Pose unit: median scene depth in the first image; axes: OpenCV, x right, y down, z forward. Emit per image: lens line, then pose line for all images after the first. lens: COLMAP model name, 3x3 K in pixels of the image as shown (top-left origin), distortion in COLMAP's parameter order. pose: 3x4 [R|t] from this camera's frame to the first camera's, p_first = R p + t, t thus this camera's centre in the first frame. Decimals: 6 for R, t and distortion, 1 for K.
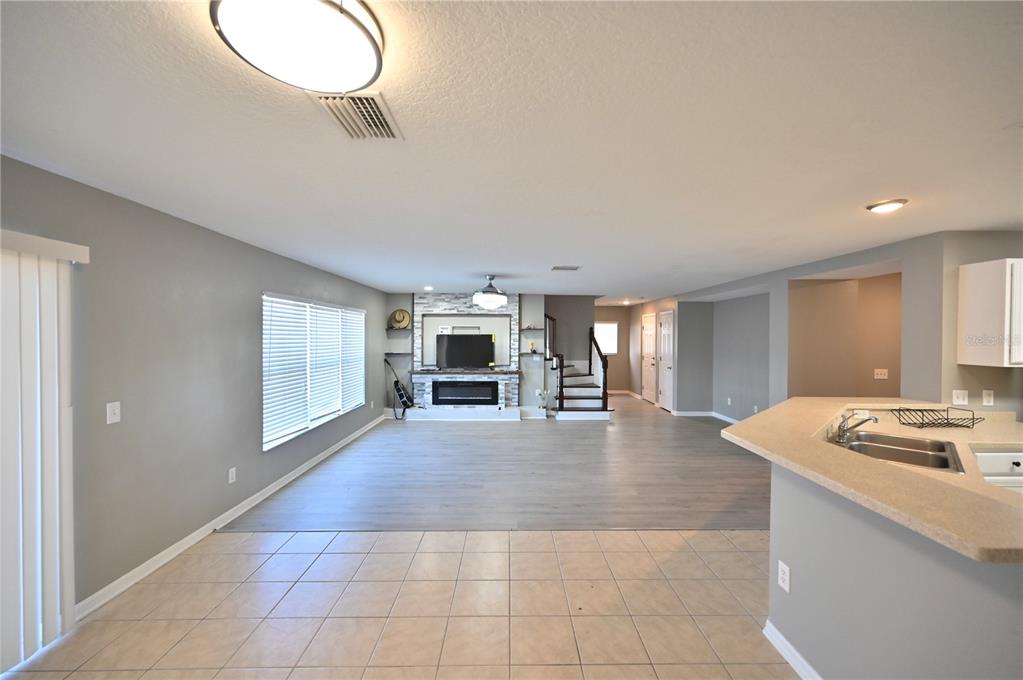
lens RADIAL K [[407.4, 0, 513.3], [0, 407.4, 341.8], [0, 0, 1]] dist [-0.002301, -0.000562]
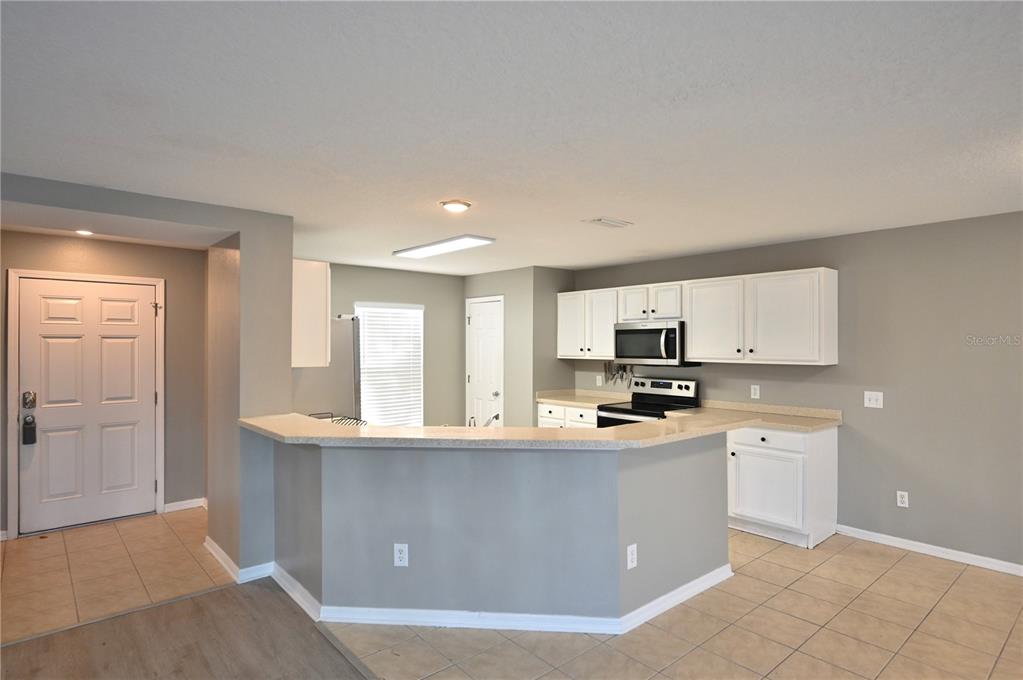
lens RADIAL K [[550.7, 0, 510.6], [0, 550.7, 342.0], [0, 0, 1]] dist [-0.000634, -0.001465]
pose [[-0.661634, 0.000531, 0.749827, -0.063412], [0.006659, 0.999964, 0.005167, -0.002588], [-0.749797, 0.008412, -0.661614, 0.580729]]
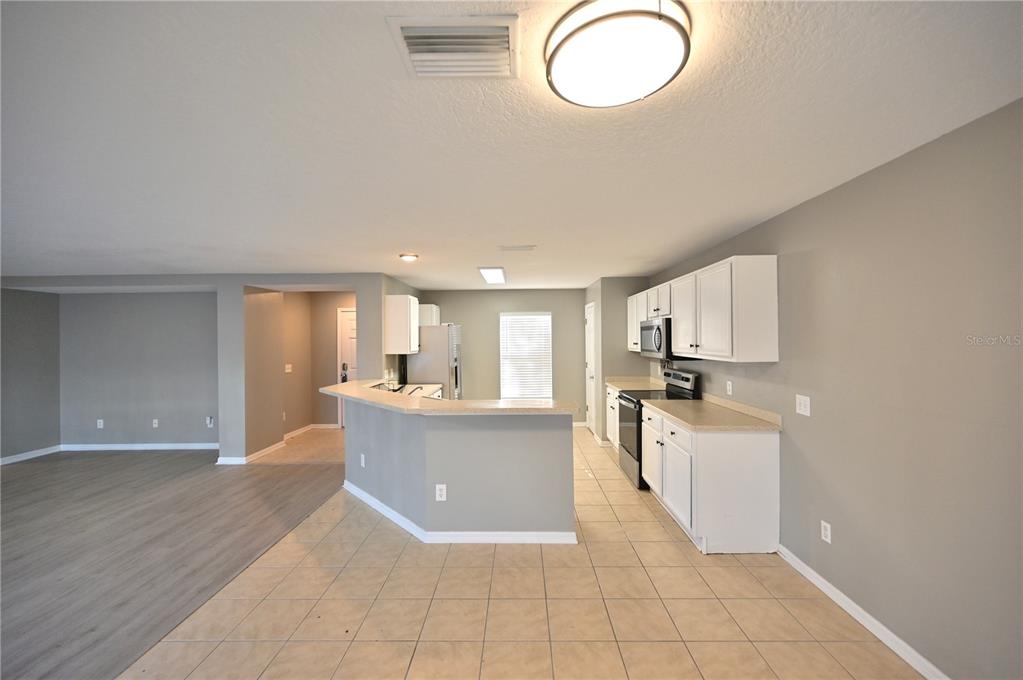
lens RADIAL K [[407.4, 0, 521.2], [0, 407.4, 336.6], [0, 0, 1]] dist [-0.002301, -0.000562]
pose [[0.001359, 0.003015, 0.999995, -0.231693], [0.019796, 0.999799, -0.003042, -0.000673], [-0.999803, 0.019800, 0.001299, 0.180380]]
